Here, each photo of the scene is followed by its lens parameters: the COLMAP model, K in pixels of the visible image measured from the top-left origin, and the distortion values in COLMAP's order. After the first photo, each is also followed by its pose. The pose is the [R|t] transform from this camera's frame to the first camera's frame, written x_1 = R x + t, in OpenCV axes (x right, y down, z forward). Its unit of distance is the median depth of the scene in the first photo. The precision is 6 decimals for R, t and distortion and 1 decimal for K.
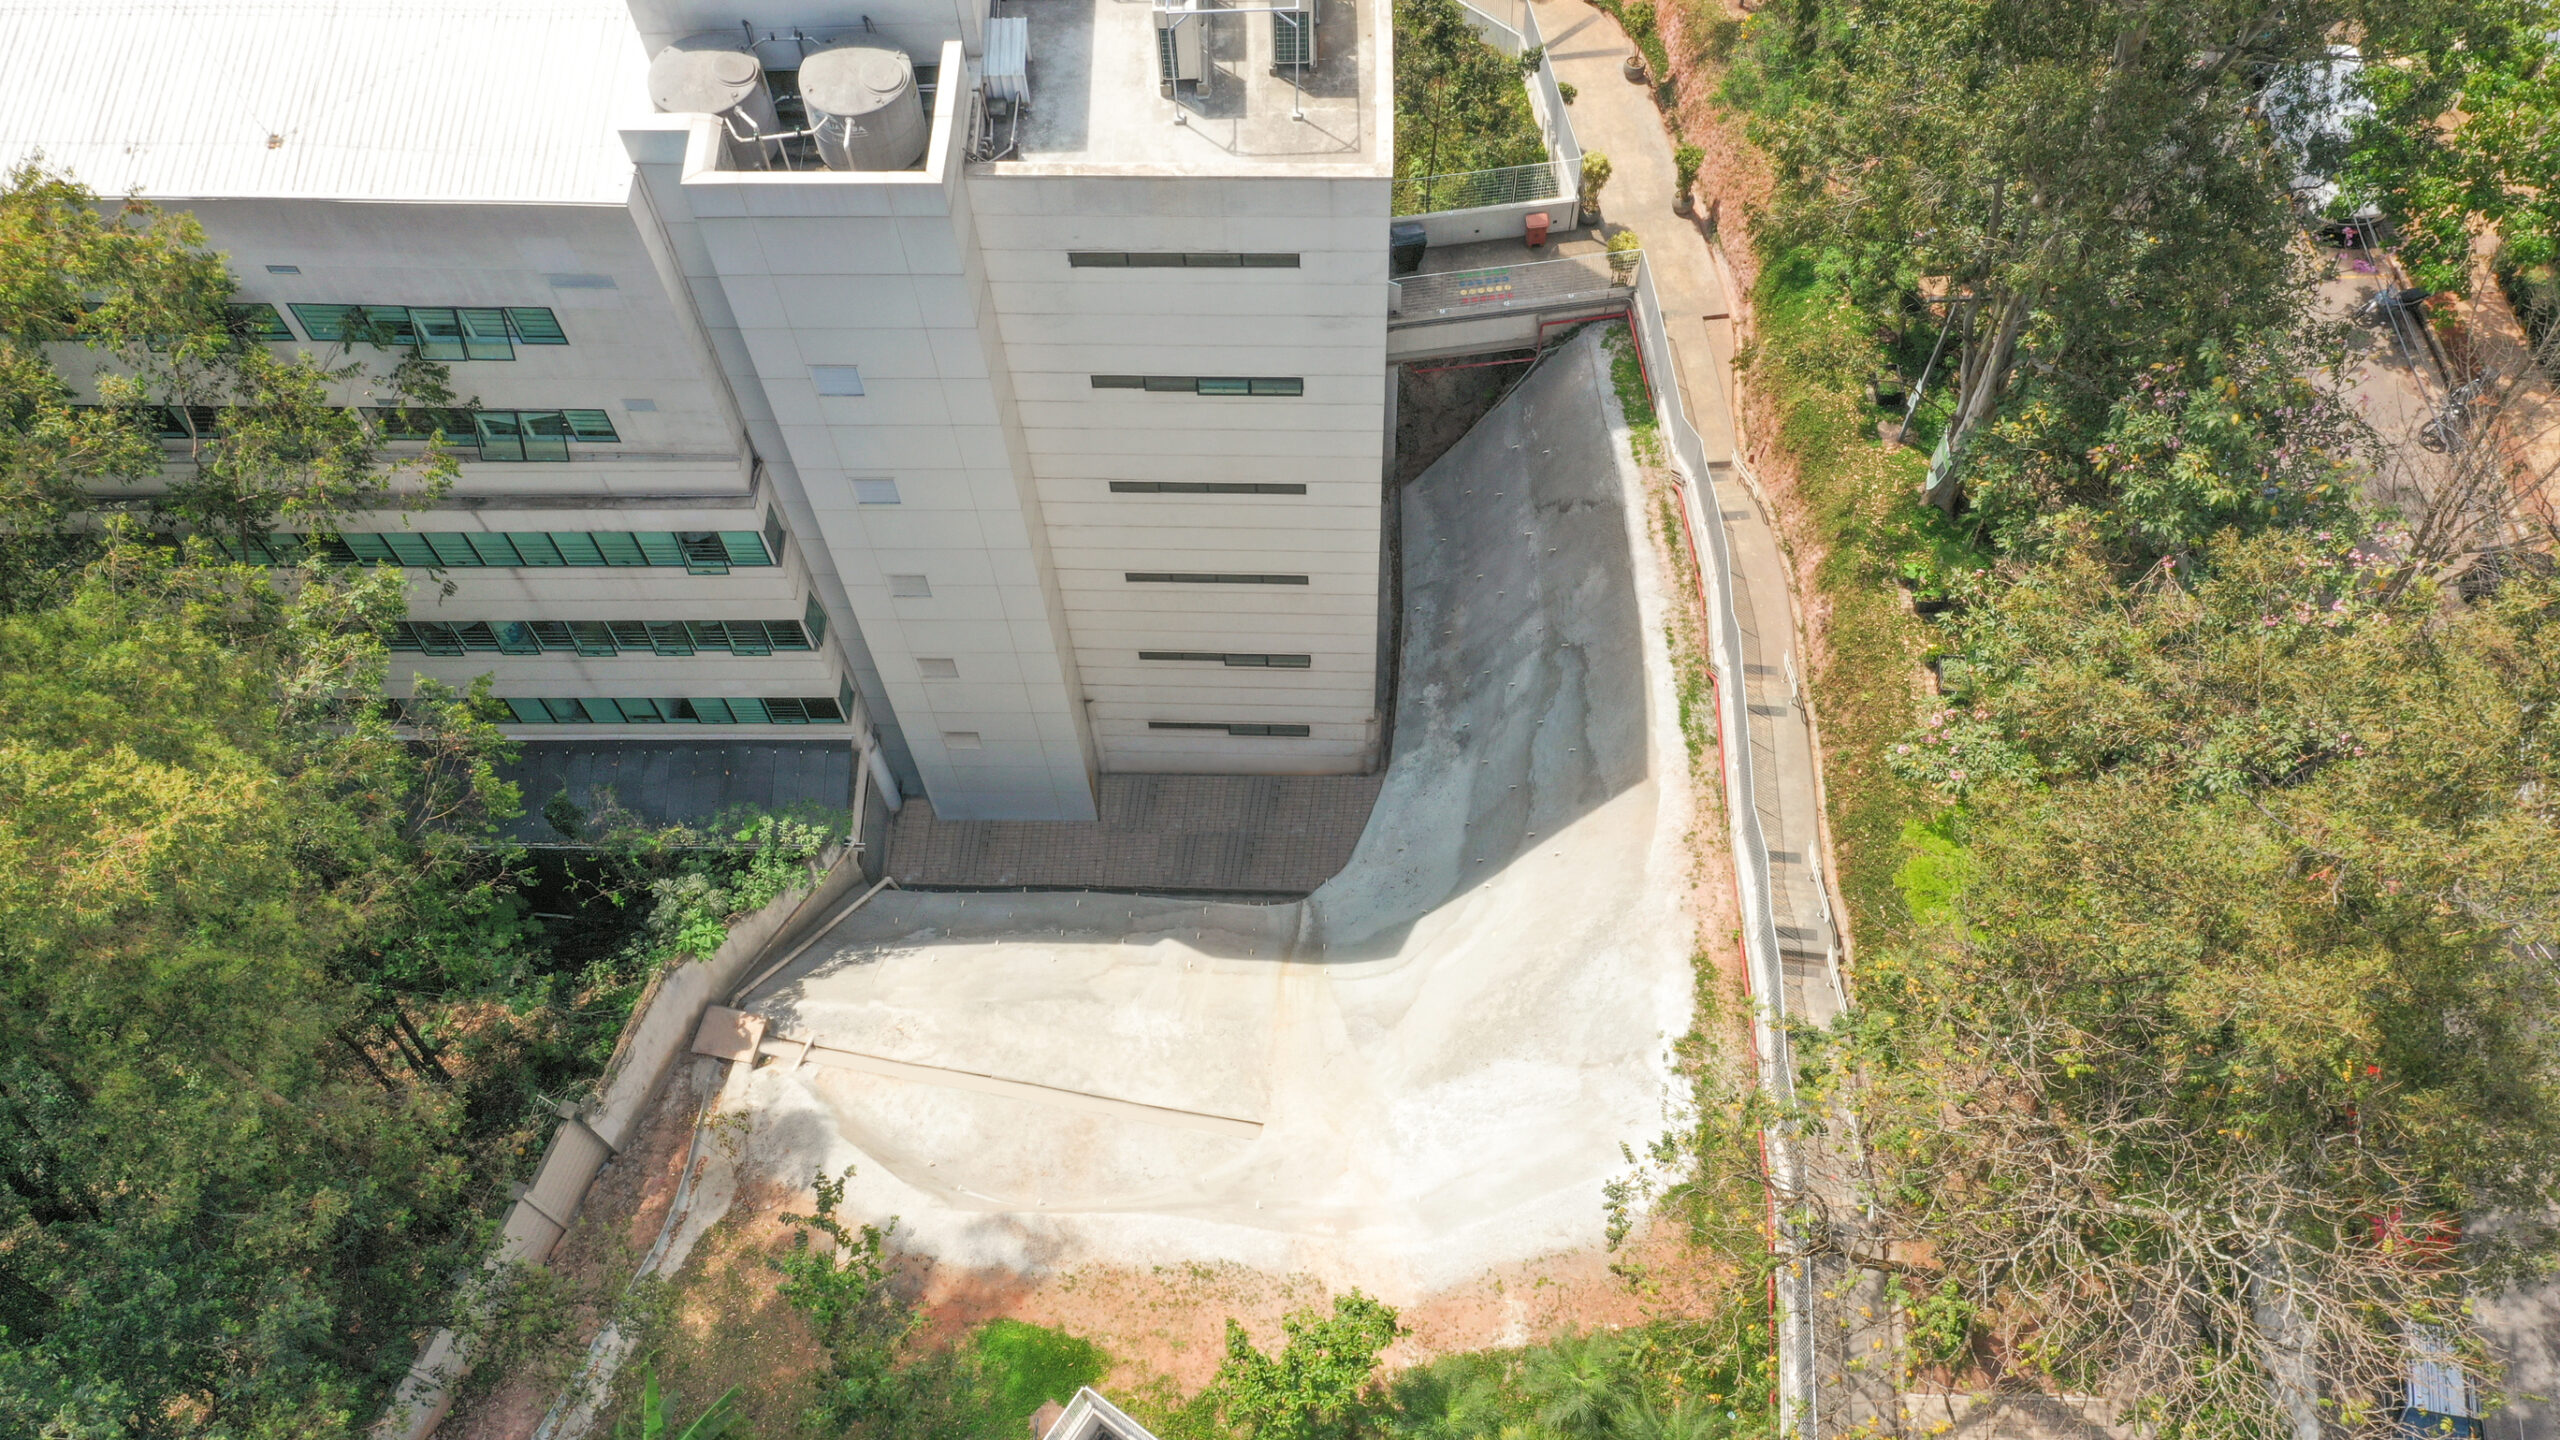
lens RADIAL K [[2031.6, 0, 1280.8], [0, 2031.6, 709.6], [0, 0, 1]] dist [0.013159, 0.004416]
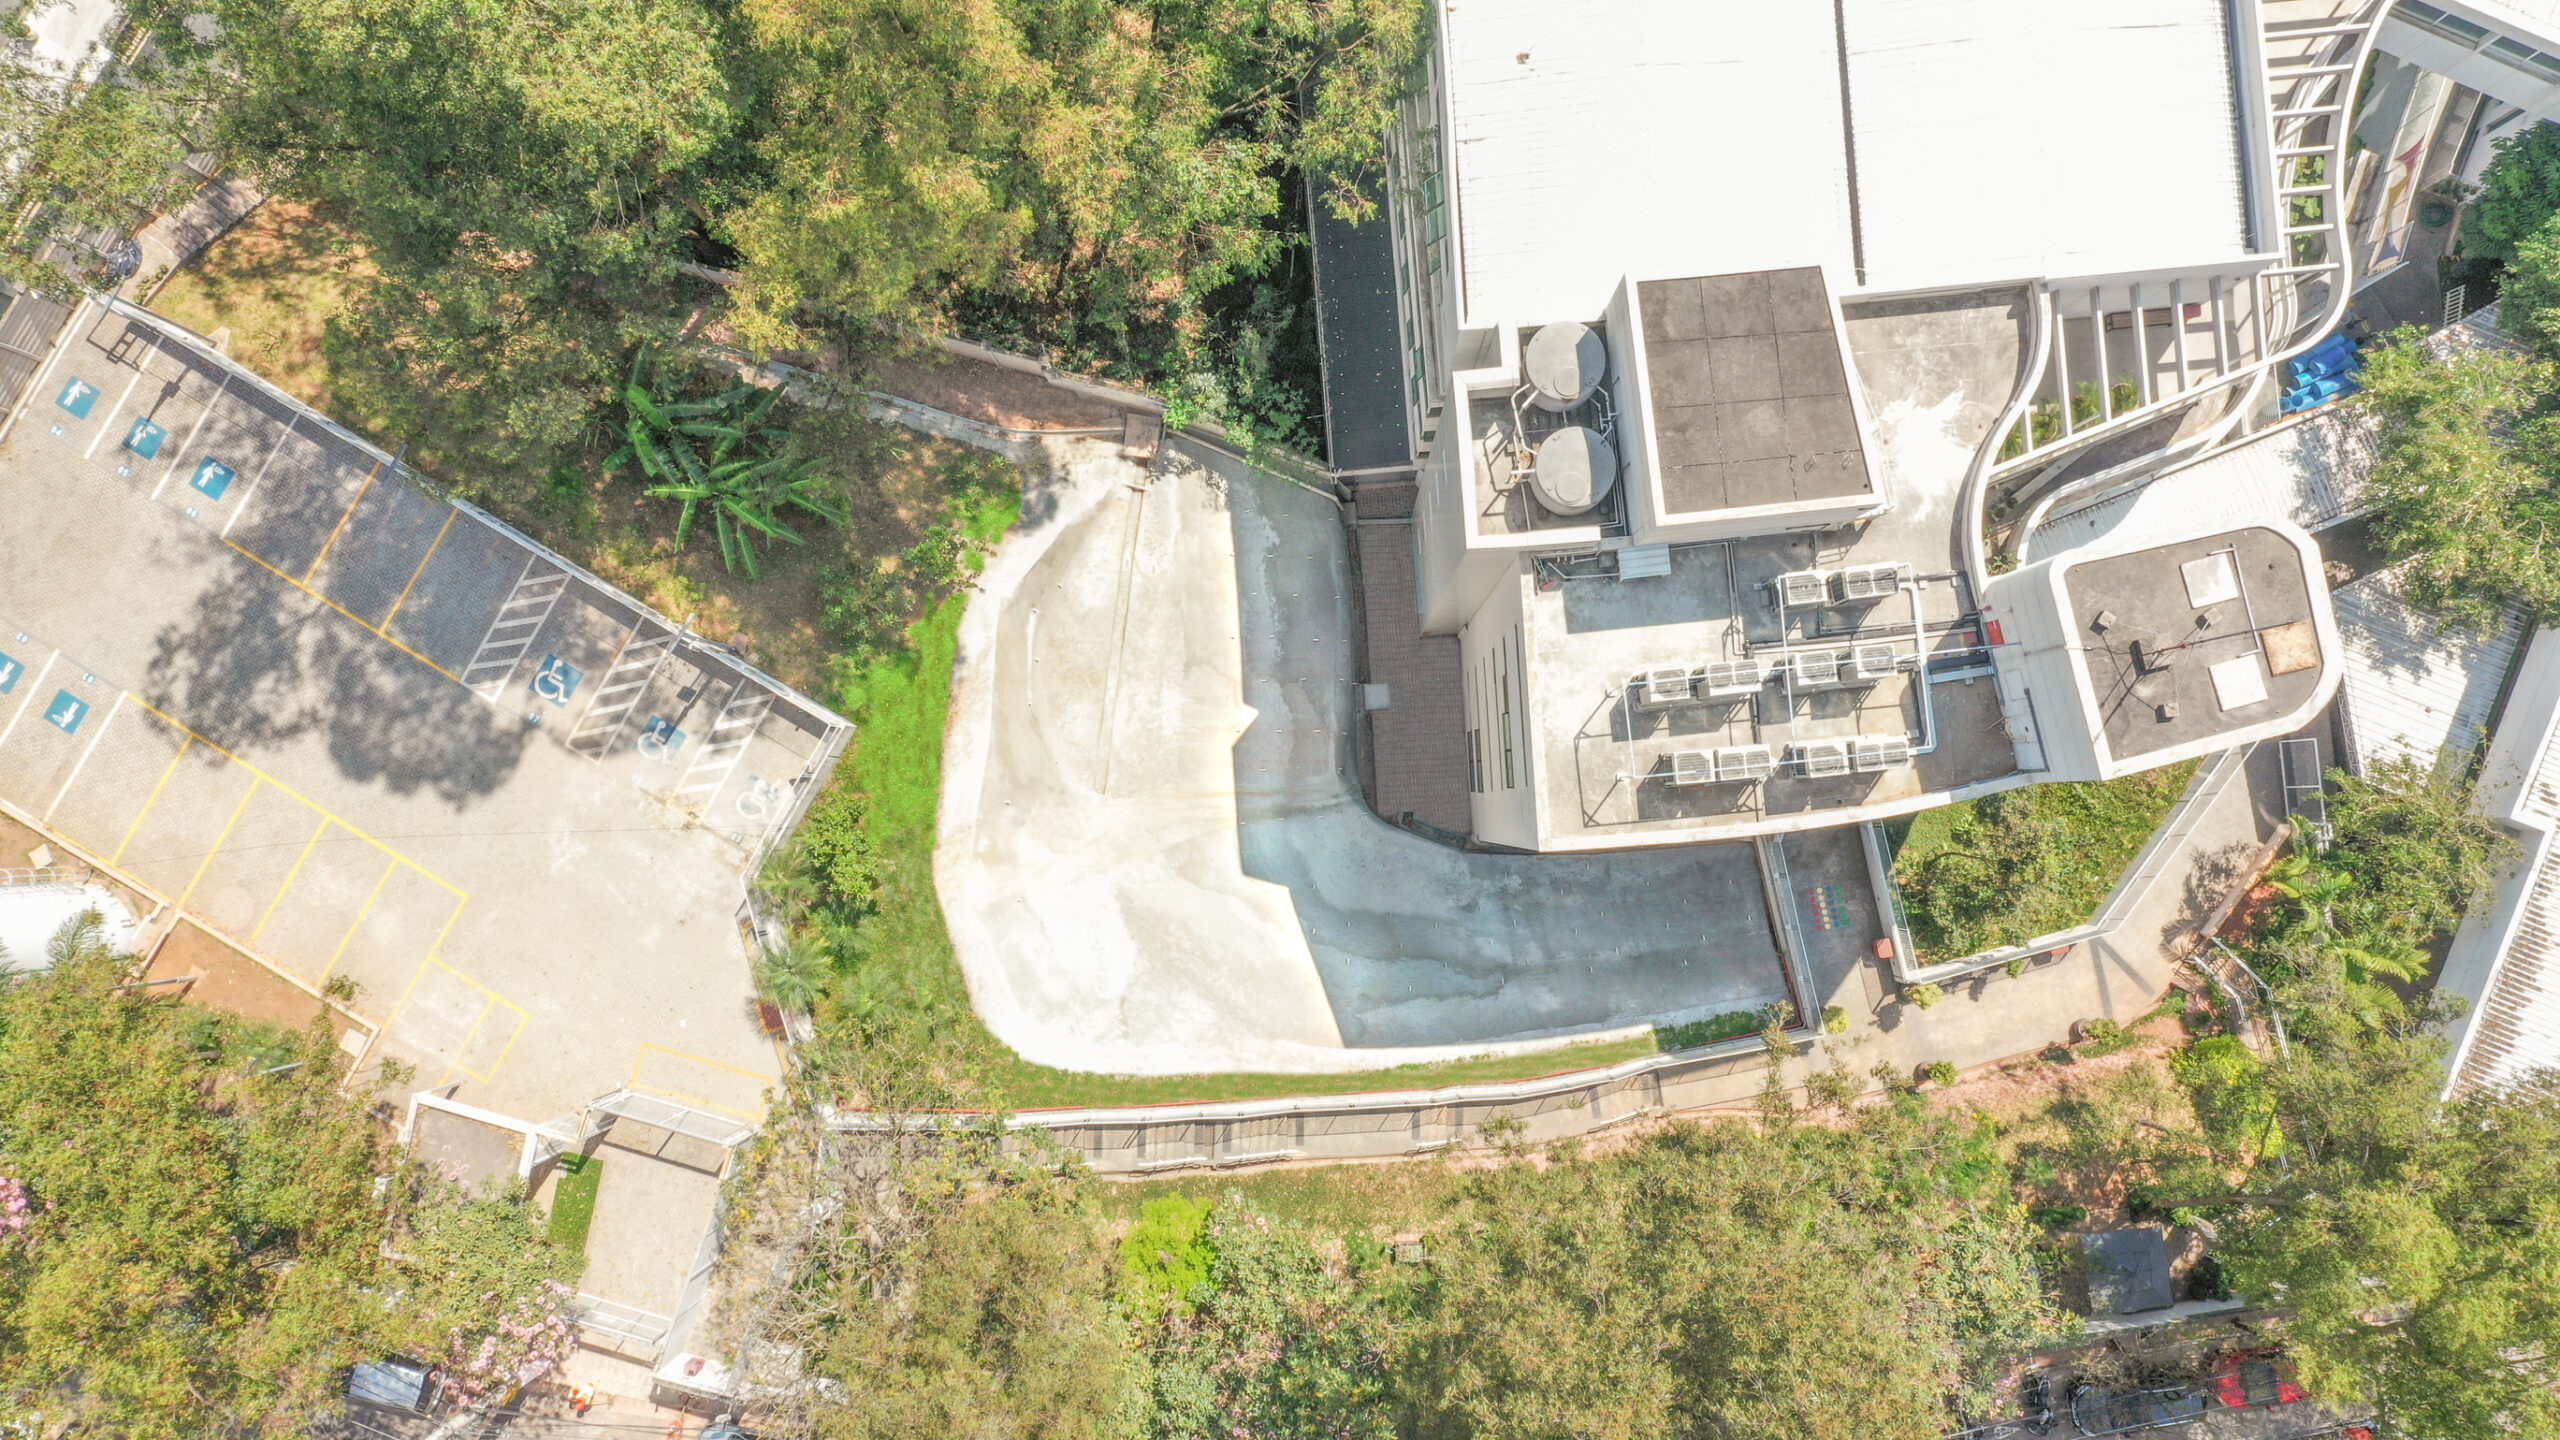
lens RADIAL K [[2031.6, 0, 1280.8], [0, 2031.6, 709.6], [0, 0, 1]] dist [0.013159, 0.004416]
pose [[0.090490, 0.995626, -0.023250, -0.023375], [-0.860730, 0.089931, 0.501055, -0.662570], [0.500954, -0.025329, 0.865103, -0.256651]]
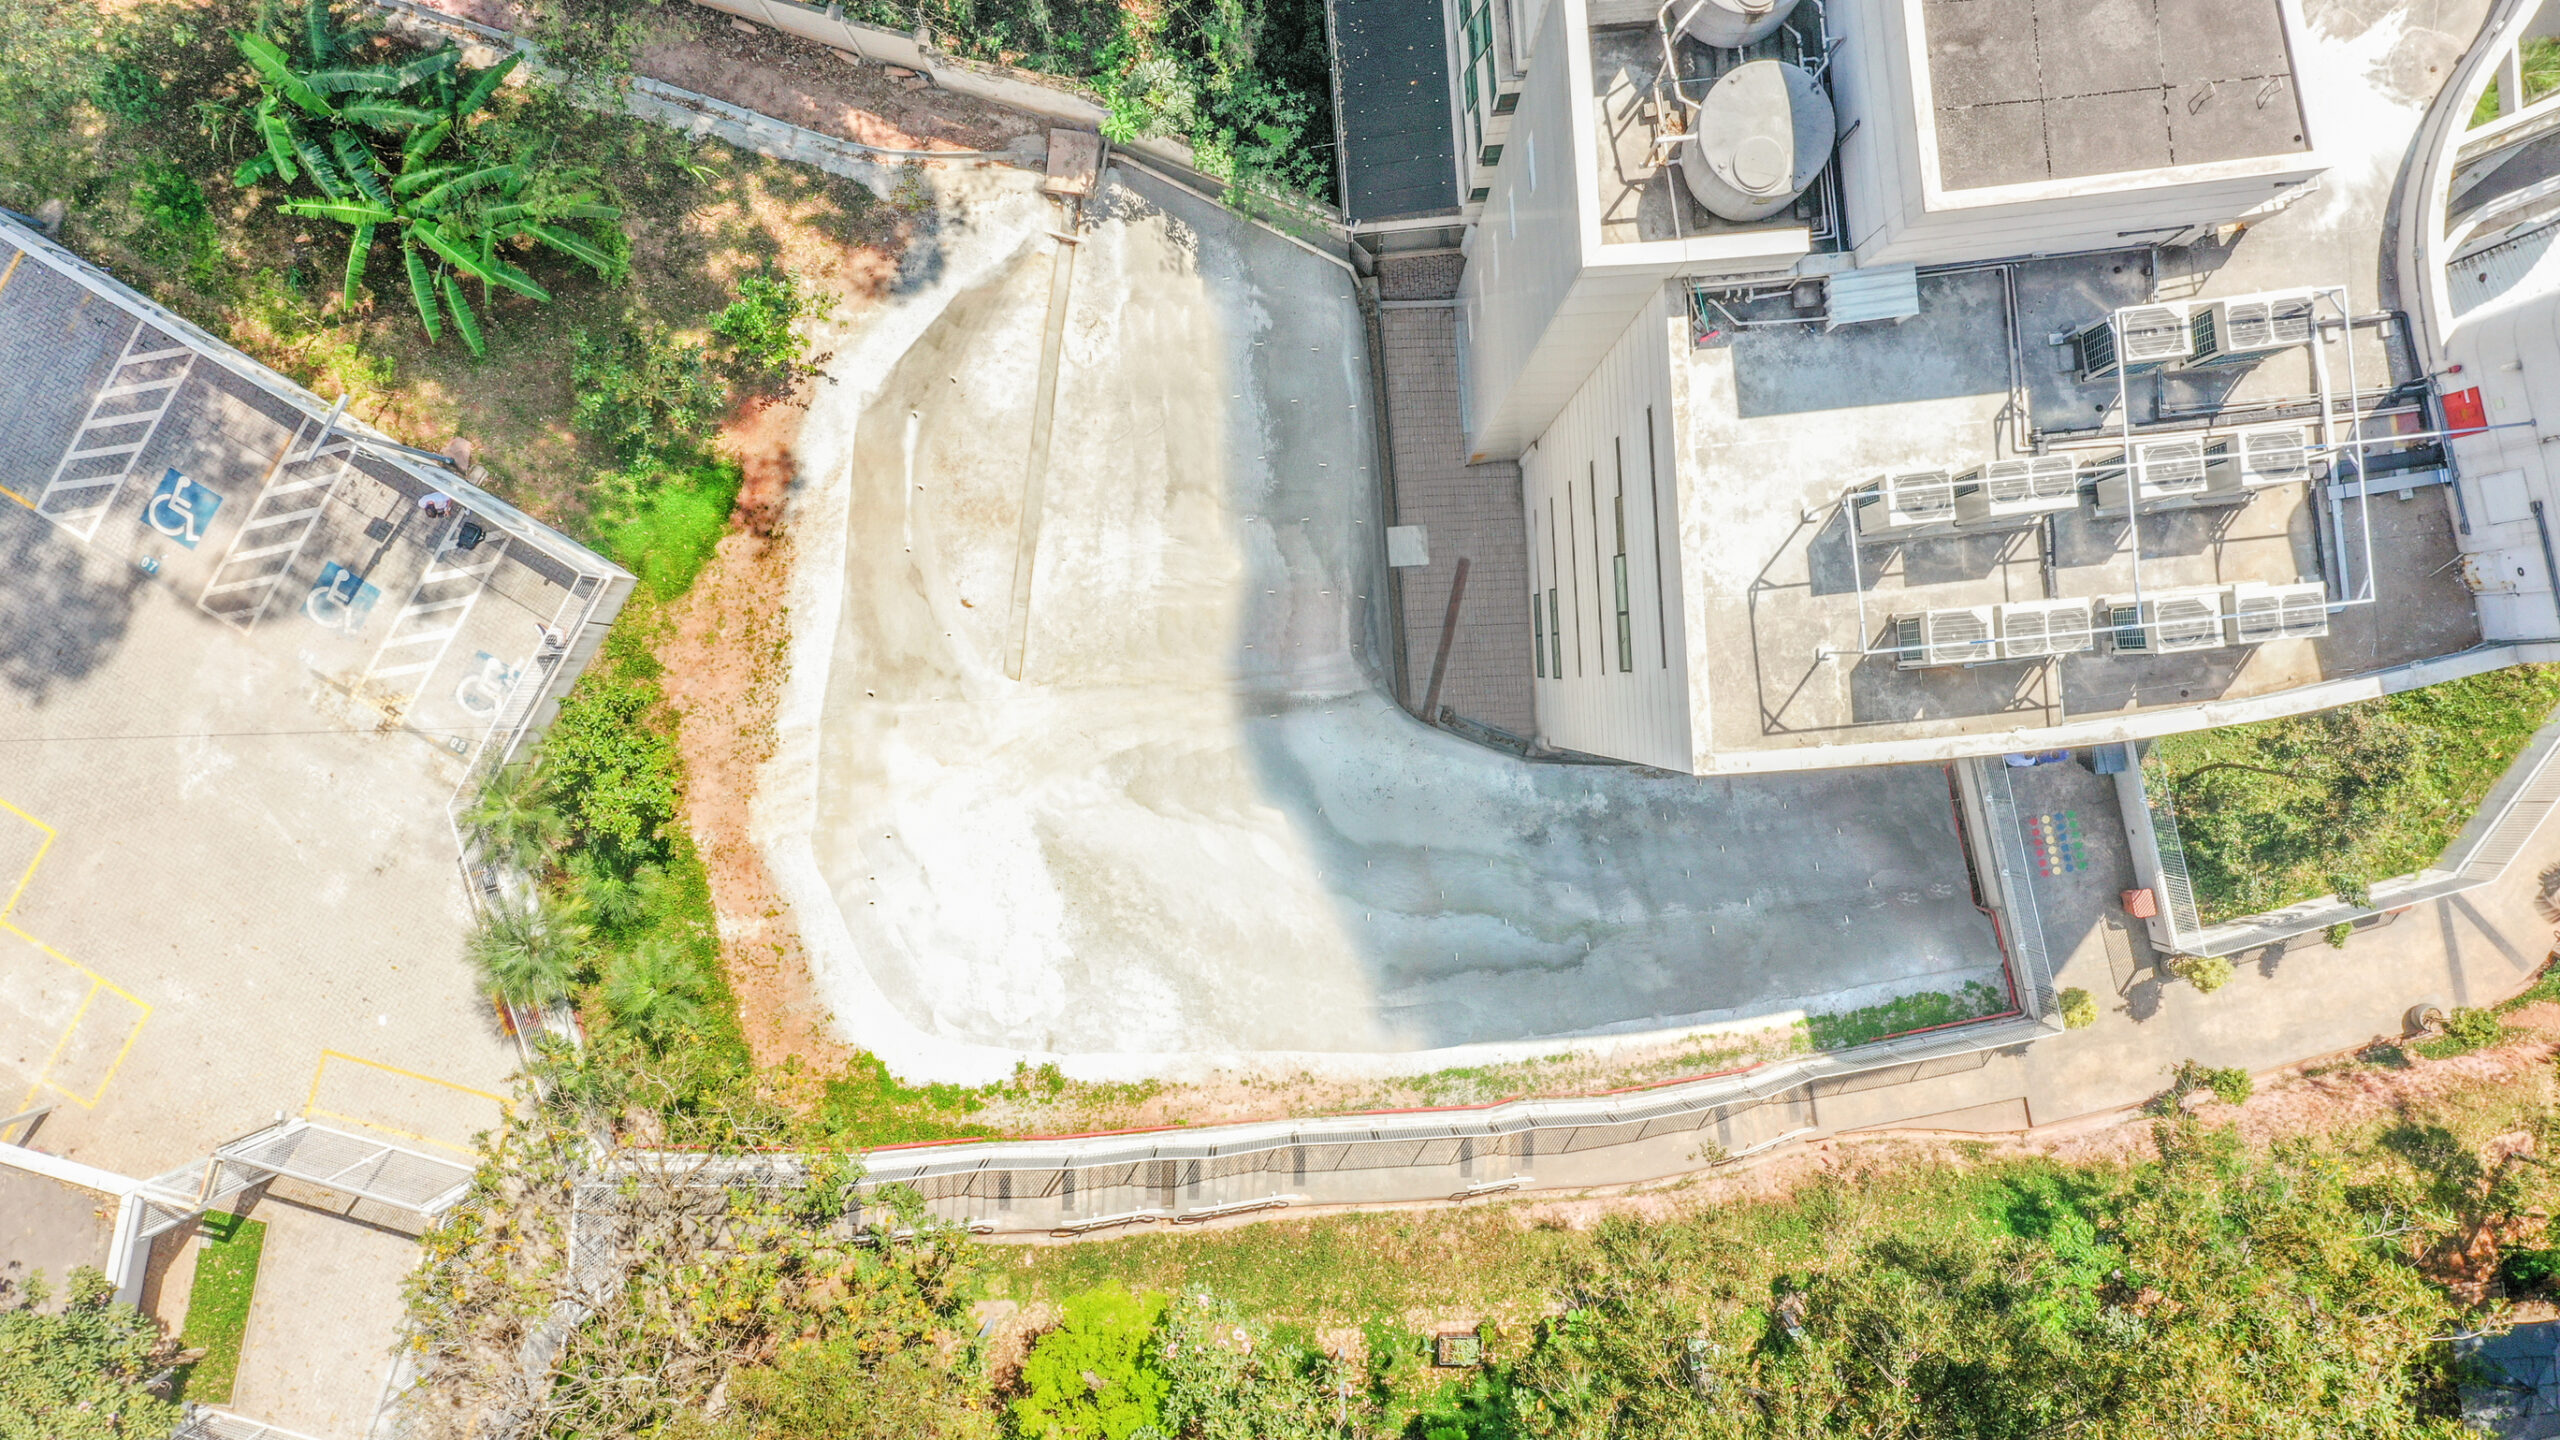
lens RADIAL K [[2031.6, 0, 1280.8], [0, 2031.6, 709.6], [0, 0, 1]] dist [0.013159, 0.004416]
pose [[0.089647, 0.995460, 0.031970, -0.014508], [-0.860810, 0.061295, 0.505221, -0.439868], [0.500968, -0.072812, 0.862397, 0.132441]]
